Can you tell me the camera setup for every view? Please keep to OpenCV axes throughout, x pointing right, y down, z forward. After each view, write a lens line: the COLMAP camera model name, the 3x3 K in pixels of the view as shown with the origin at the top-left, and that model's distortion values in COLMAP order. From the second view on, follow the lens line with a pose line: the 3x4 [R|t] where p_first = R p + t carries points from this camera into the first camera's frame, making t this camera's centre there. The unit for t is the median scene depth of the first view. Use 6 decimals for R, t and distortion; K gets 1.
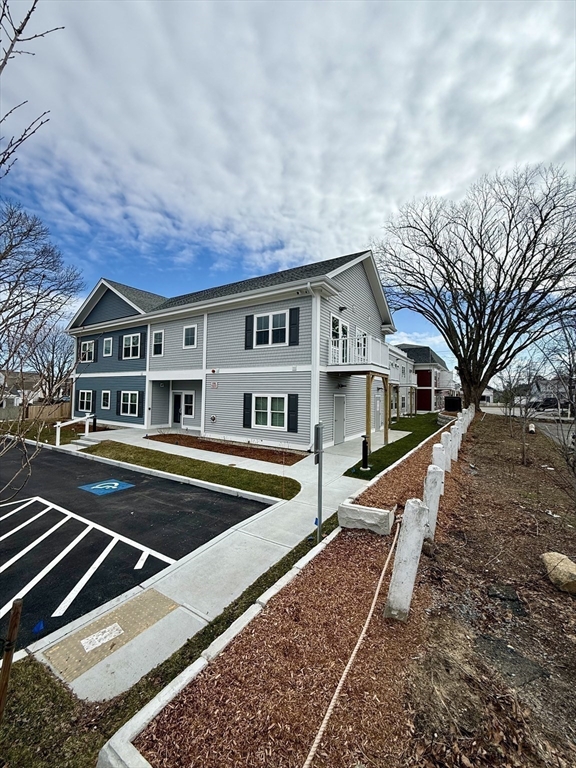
lens RADIAL K [[305.2, 0, 337.2], [0, 305.2, 400.0], [0, 0, 1]] dist [0.014495, -0.000009]
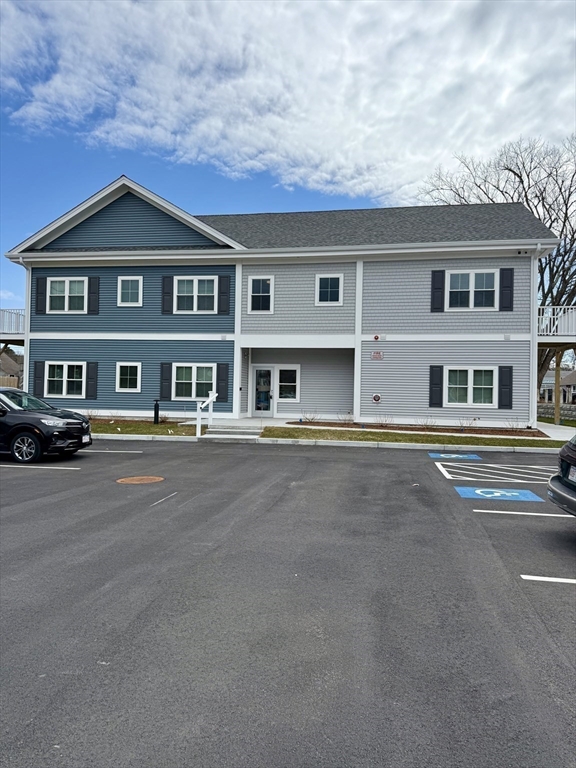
lens RADIAL K [[544.0, 0, 292.0], [0, 544.0, 389.2], [0, 0, 1]] dist [0.063065, -0.020448]
pose [[0.915066, -0.032731, 0.401974, -1.160084], [0.014533, 0.998730, 0.048238, -0.032589], [-0.403043, -0.038299, 0.914379, -0.184380]]
